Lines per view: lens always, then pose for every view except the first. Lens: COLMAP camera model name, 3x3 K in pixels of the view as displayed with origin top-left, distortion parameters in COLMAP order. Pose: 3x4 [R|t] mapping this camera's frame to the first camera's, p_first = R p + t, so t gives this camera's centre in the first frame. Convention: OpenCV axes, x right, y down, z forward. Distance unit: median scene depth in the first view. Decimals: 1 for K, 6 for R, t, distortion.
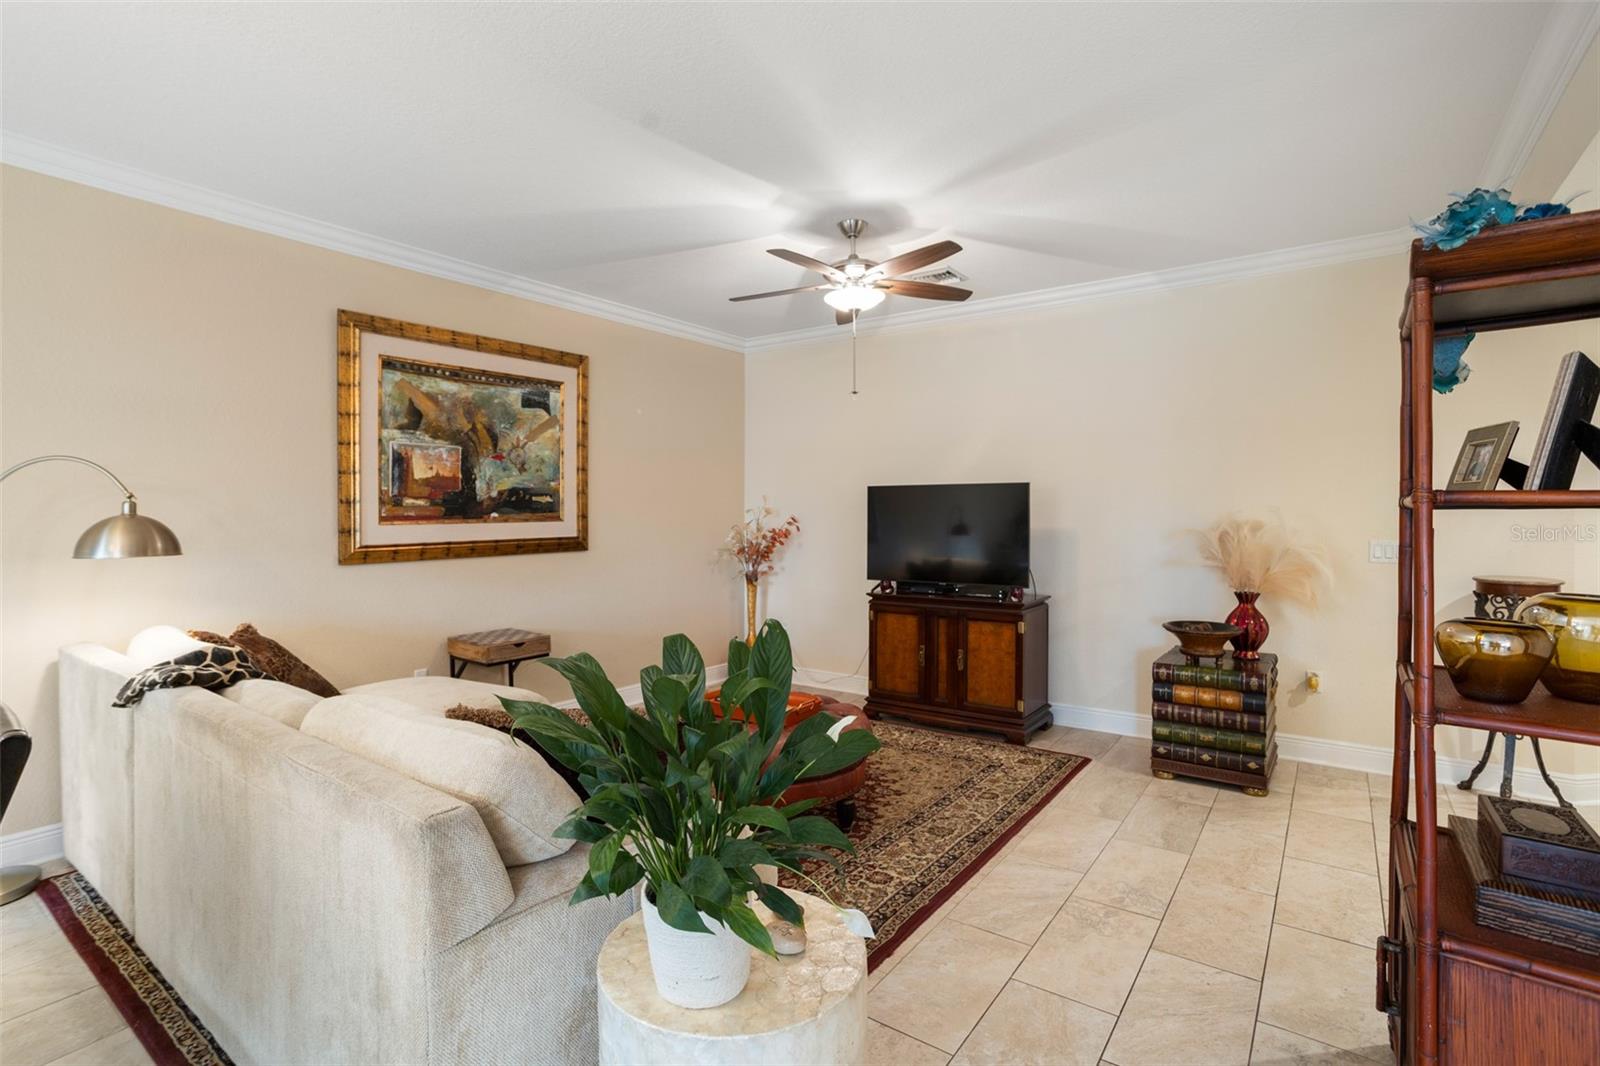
lens RADIAL K [[769.1, 0, 777.8], [0, 769.1, 513.6], [0, 0, 1]] dist [-0.058290, 0.024840]
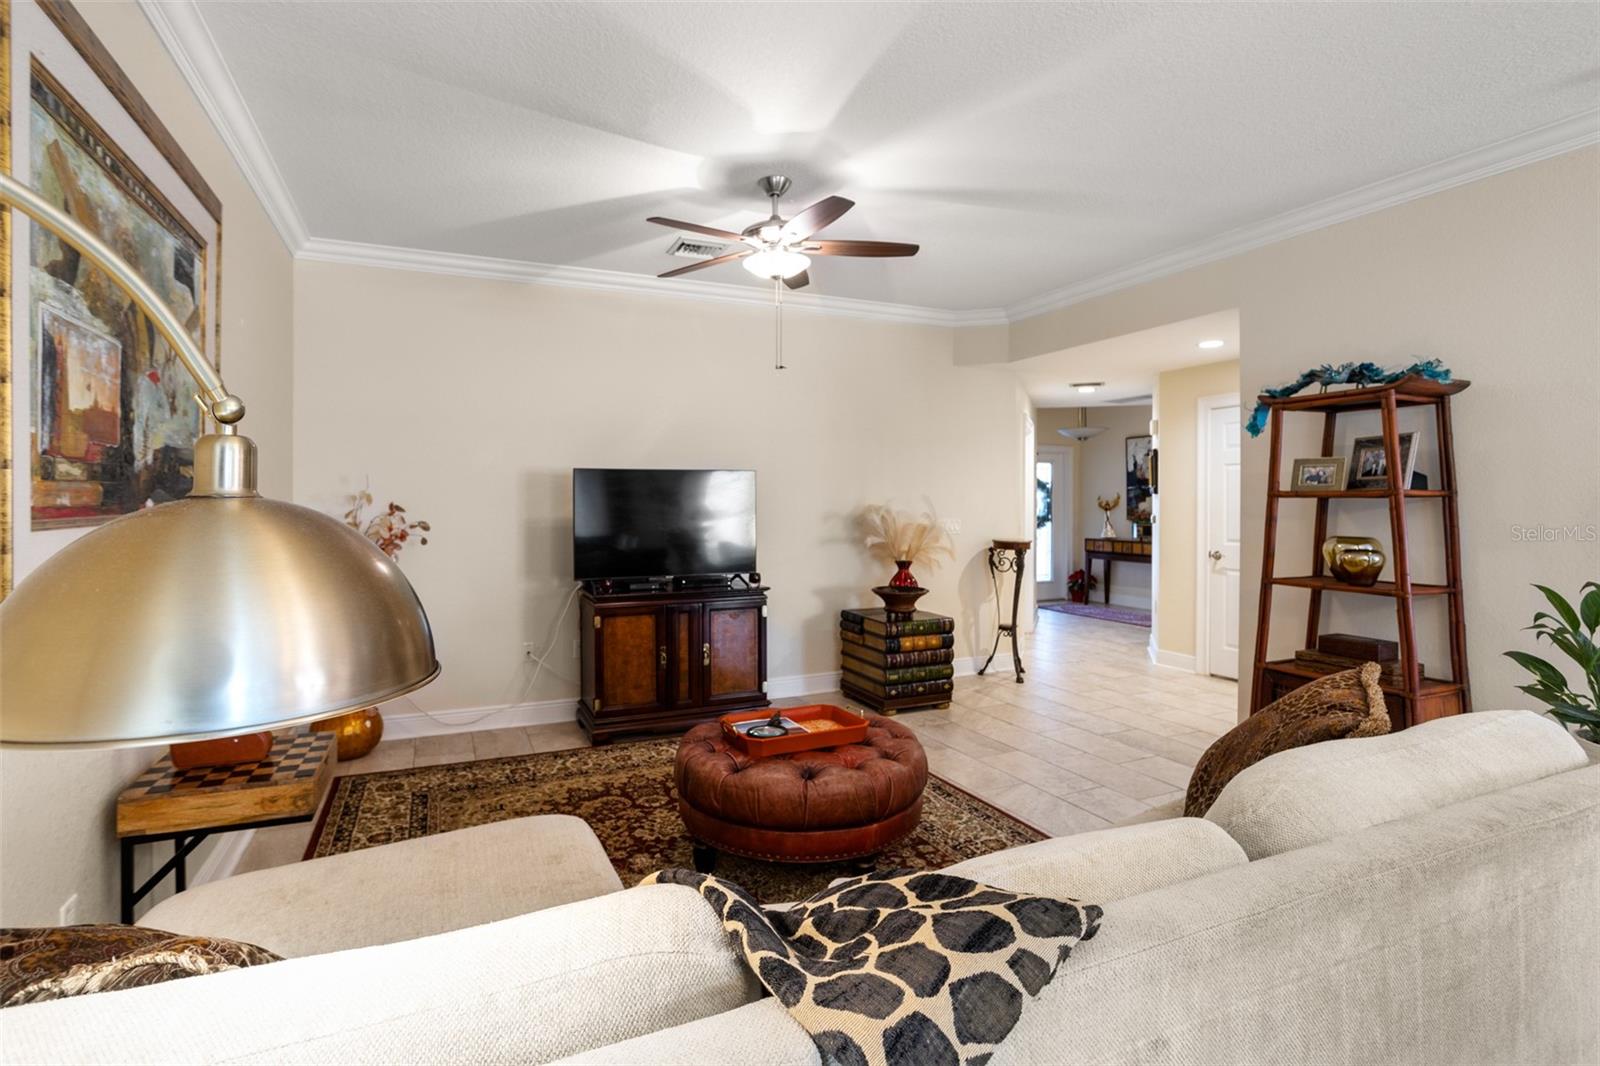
lens RADIAL K [[782.1, 0, 783.6], [0, 782.1, 503.2], [0, 0, 1]] dist [-0.050608, 0.026276]
pose [[0.487104, -0.001770, 0.873342, -0.608350], [0.003111, 0.999995, 0.000292, 0.002413], [-0.873338, 0.002575, 0.487108, 0.469598]]
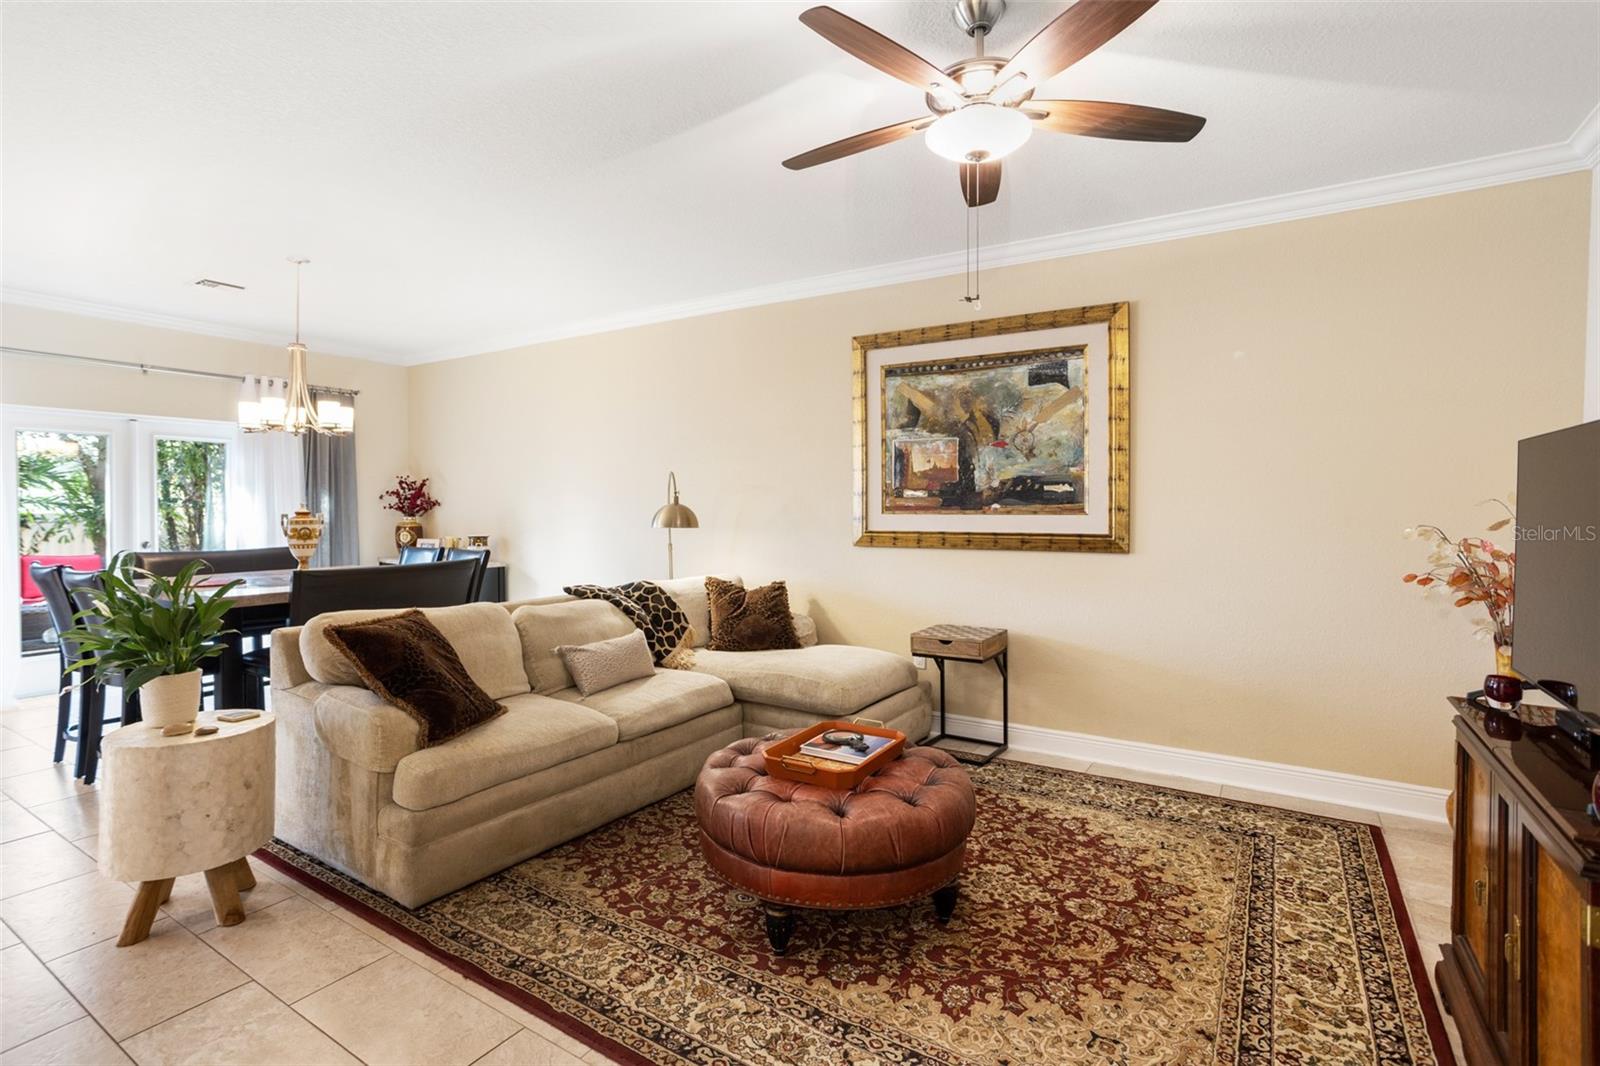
lens RADIAL K [[782.1, 0, 783.6], [0, 782.1, 503.2], [0, 0, 1]] dist [-0.050608, 0.026276]
pose [[0.065485, 0.000055, -0.997854, 0.592096], [-0.006770, 0.999977, -0.000390, 0.000250], [0.997831, 0.006781, 0.065483, 0.704565]]
